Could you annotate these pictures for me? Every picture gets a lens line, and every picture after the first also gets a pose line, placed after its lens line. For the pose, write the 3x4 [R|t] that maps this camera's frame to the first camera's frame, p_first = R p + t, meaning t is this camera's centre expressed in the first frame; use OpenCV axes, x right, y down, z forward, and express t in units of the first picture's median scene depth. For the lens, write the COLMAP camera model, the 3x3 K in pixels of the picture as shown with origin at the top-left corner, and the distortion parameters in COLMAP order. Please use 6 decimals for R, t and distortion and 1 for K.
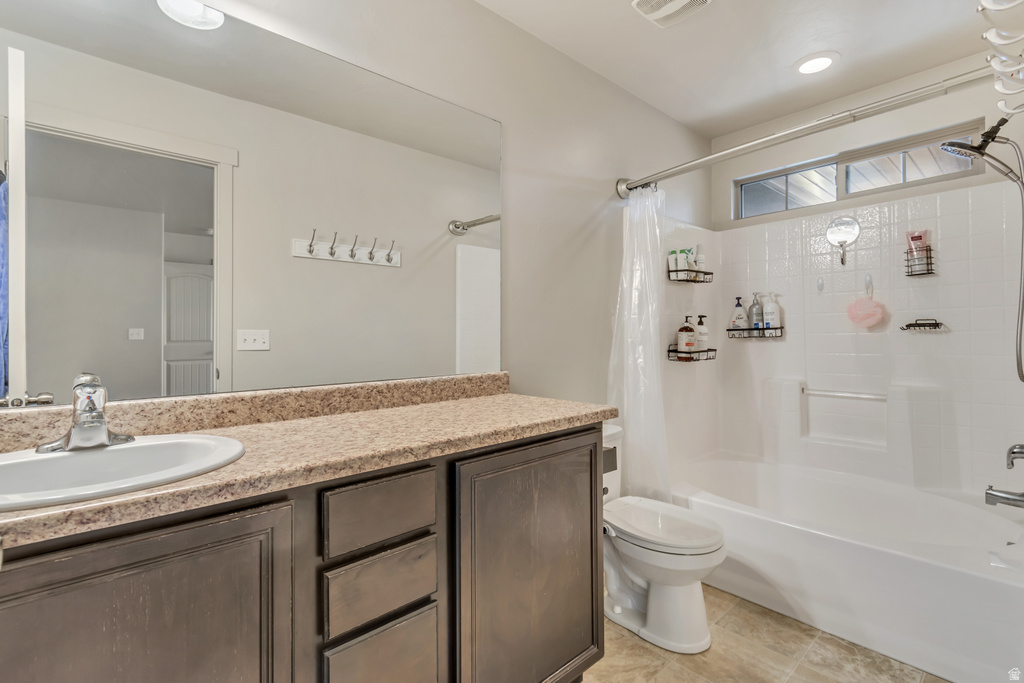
lens RADIAL K [[461.9, 0, 511.0], [0, 461.9, 335.8], [0, 0, 1]] dist [-0.000138, 0.000013]
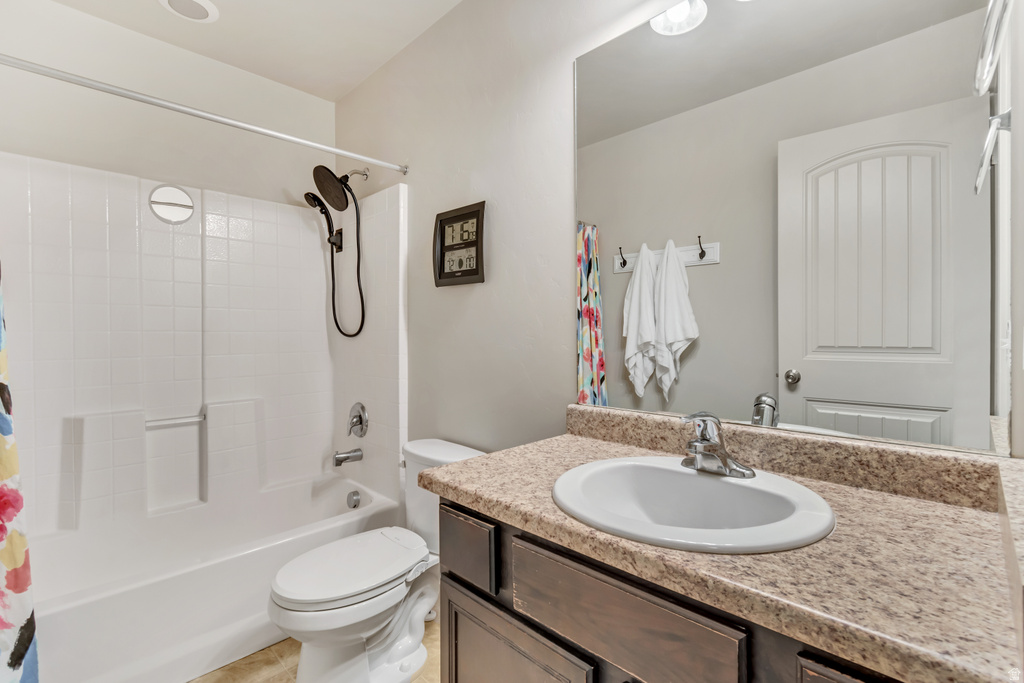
lens RADIAL K [[461.9, 0, 511.1], [0, 461.9, 339.5], [0, 0, 1]] dist [-0.000138, 0.000013]
pose [[0.056079, 0.006545, -0.998405, 0.322865], [-0.005719, 0.999964, 0.006234, -0.045685], [0.998410, 0.005360, 0.056114, 0.564662]]
